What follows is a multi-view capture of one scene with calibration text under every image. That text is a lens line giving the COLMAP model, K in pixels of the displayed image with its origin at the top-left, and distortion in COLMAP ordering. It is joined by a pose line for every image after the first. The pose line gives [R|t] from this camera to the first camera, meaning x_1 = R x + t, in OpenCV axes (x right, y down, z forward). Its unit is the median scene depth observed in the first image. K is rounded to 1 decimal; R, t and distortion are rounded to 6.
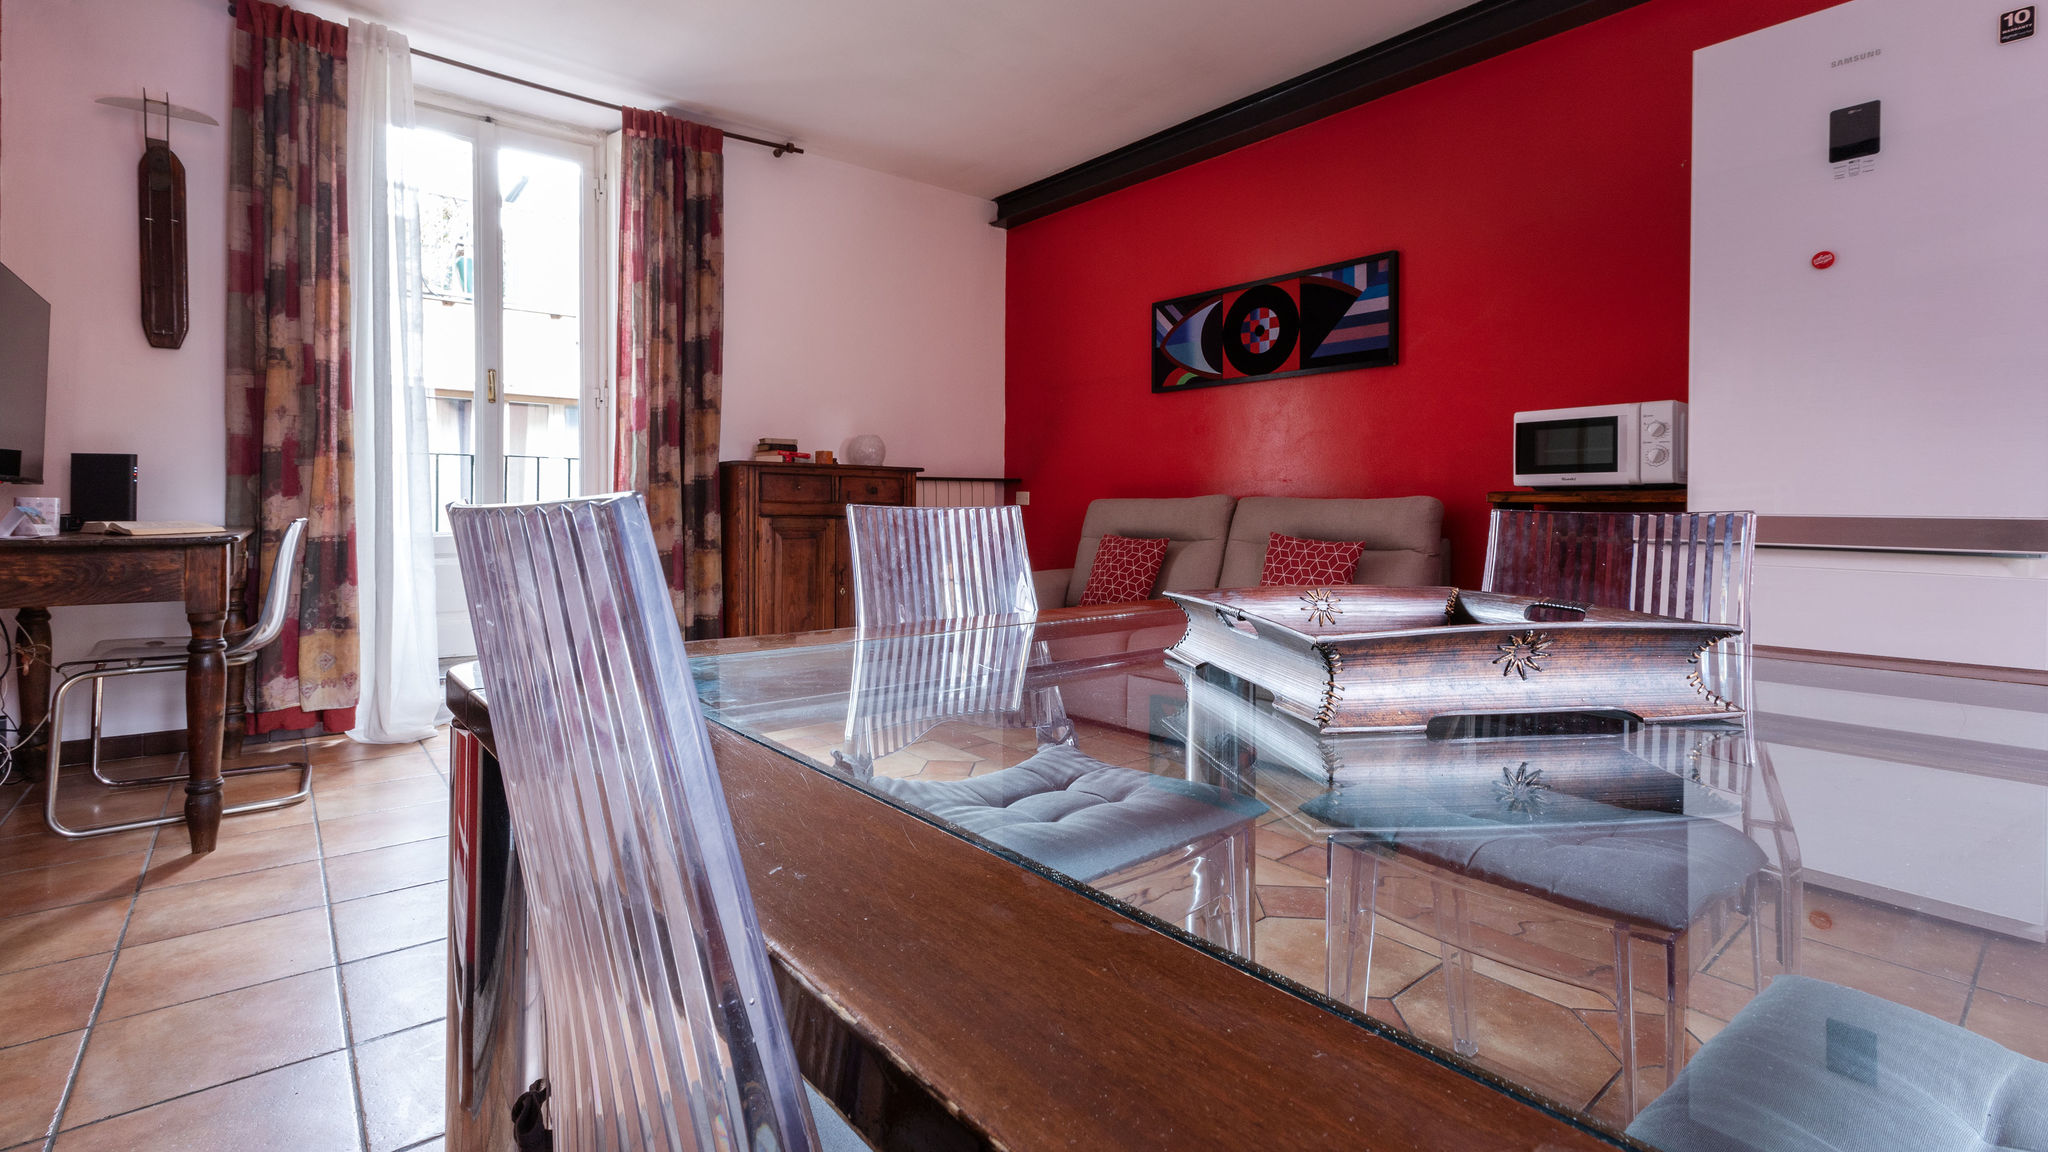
lens RADIAL K [[917.8, 0, 1003.4], [0, 917.8, 505.0], [0, 0, 1]] dist [0.000971, -0.001792]
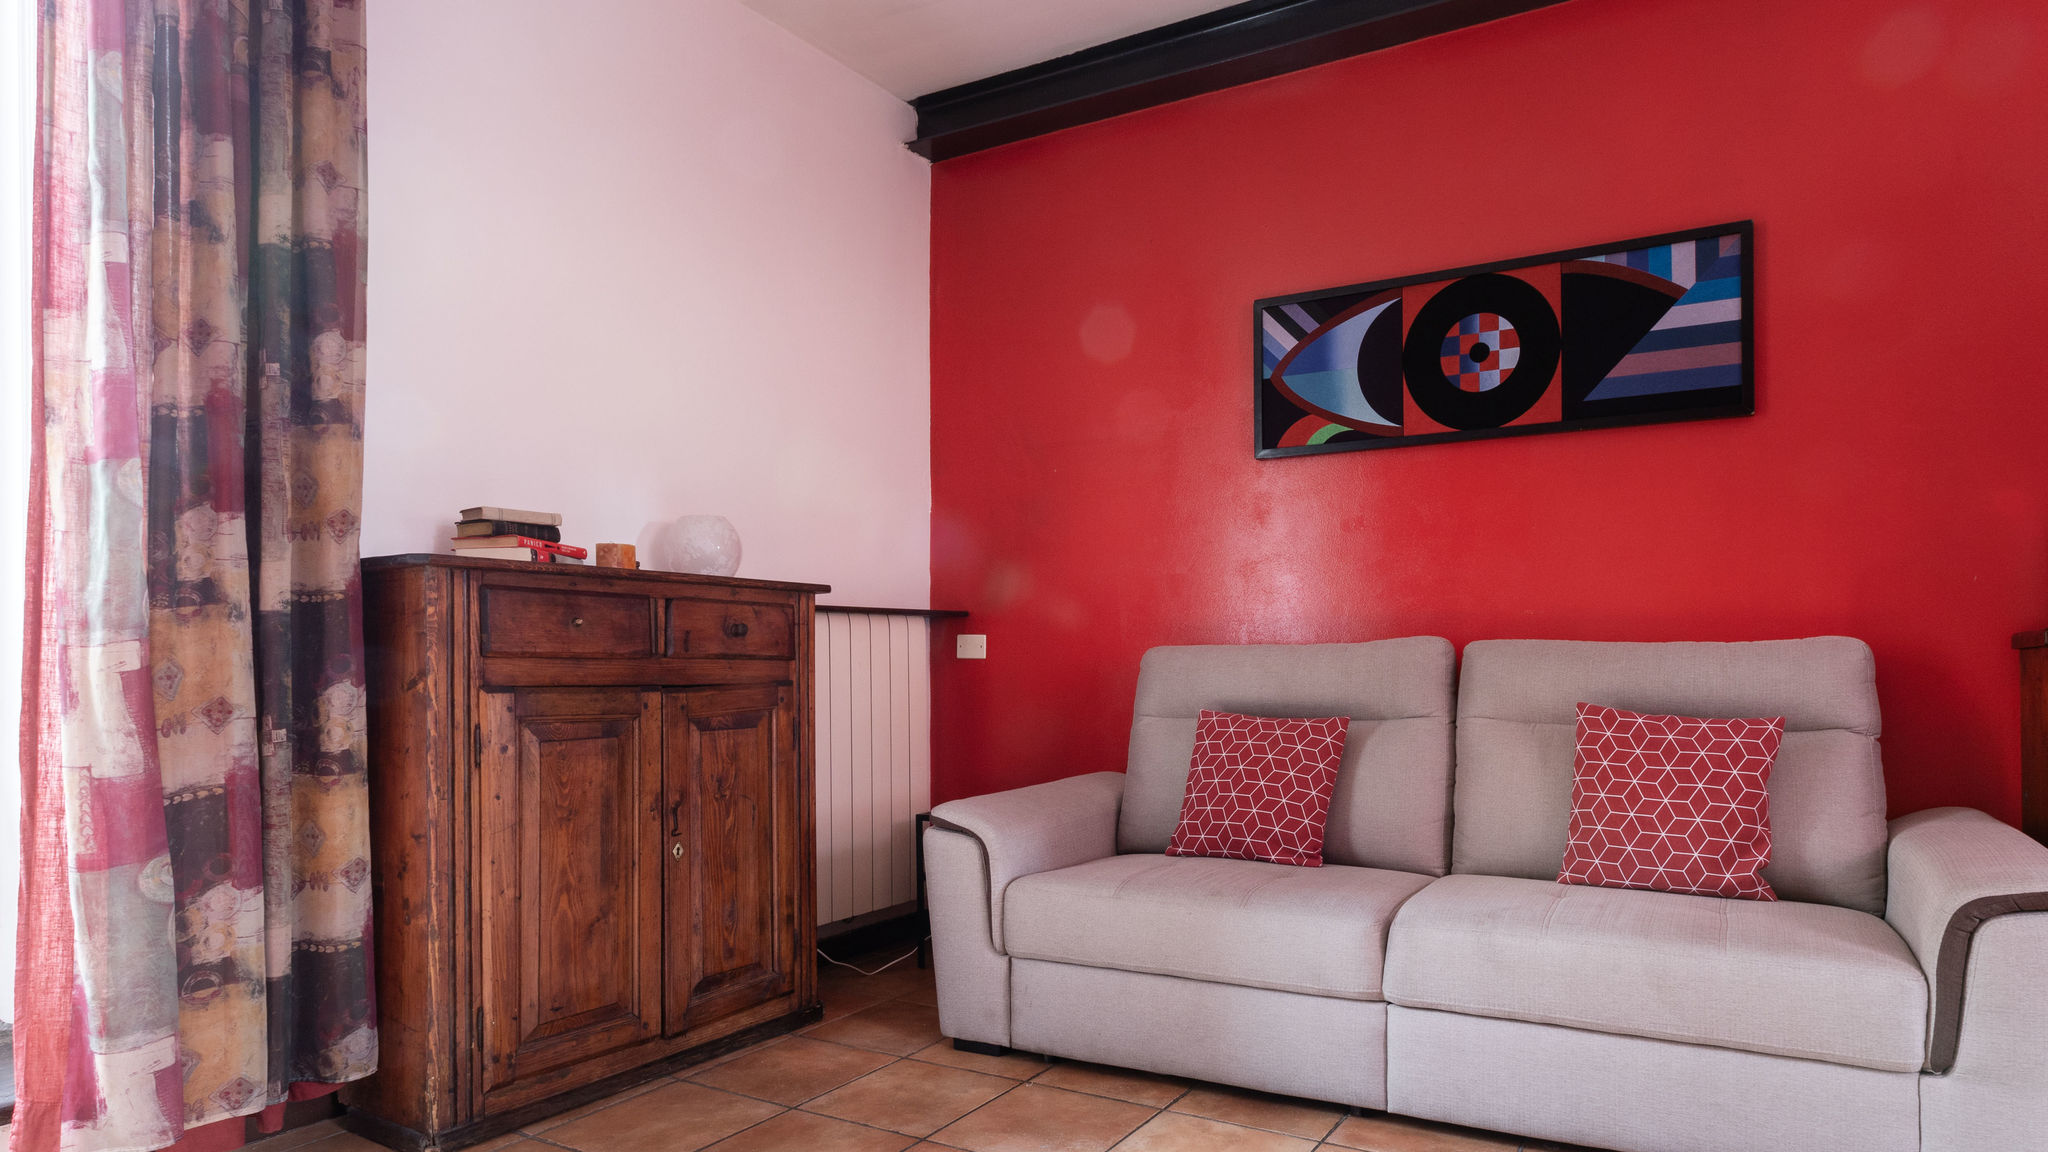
lens RADIAL K [[1155.1, 0, 1160.9], [0, 1155.1, 654.6], [0, 0, 1]] dist [0.006125, -0.002197]
pose [[0.923521, -0.007099, 0.383483, -0.183264], [0.008074, 0.999967, -0.000933, -0.000885], [-0.383463, 0.003958, 0.923548, 0.400541]]
